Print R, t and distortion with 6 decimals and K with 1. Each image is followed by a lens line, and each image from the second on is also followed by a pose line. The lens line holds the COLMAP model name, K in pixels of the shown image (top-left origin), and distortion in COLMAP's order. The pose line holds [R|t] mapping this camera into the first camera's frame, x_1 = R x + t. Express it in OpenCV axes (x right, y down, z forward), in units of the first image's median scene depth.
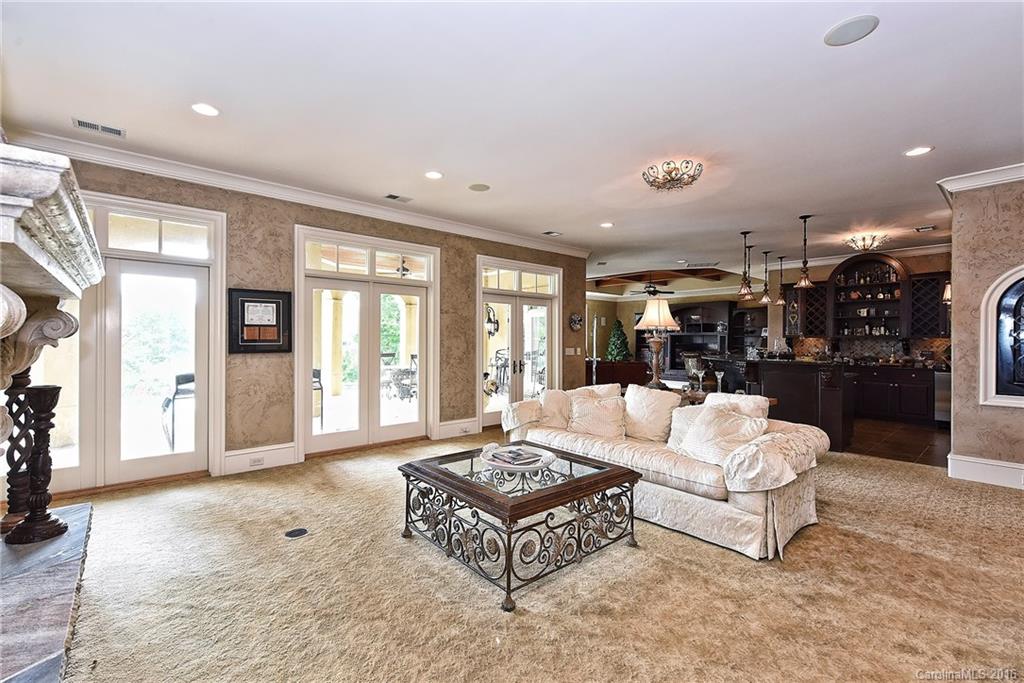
lens RADIAL K [[457.0, 0, 515.7], [0, 457.0, 339.6], [0, 0, 1]] dist [0.025847, 0.000414]
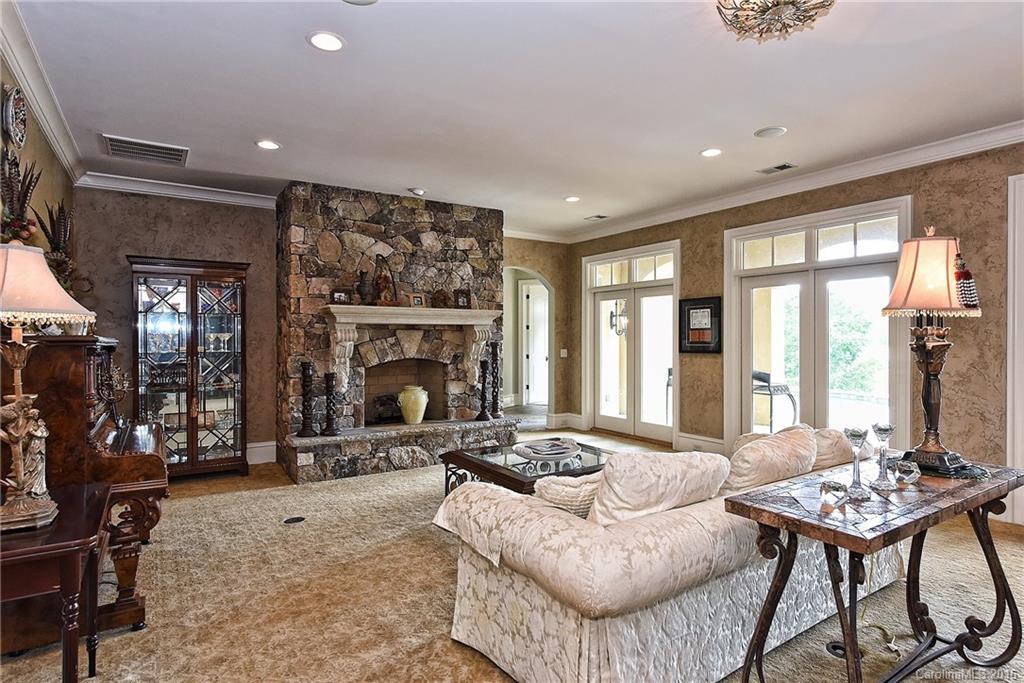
lens RADIAL K [[543.7, 0, 514.7], [0, 543.7, 341.9], [0, 0, 1]] dist [-0.001301, 0.000366]
pose [[-0.138275, -0.003580, -0.990387, 0.834537], [-0.004115, 0.999987, -0.003040, 0.006997], [0.990385, 0.003655, -0.138287, 0.731059]]
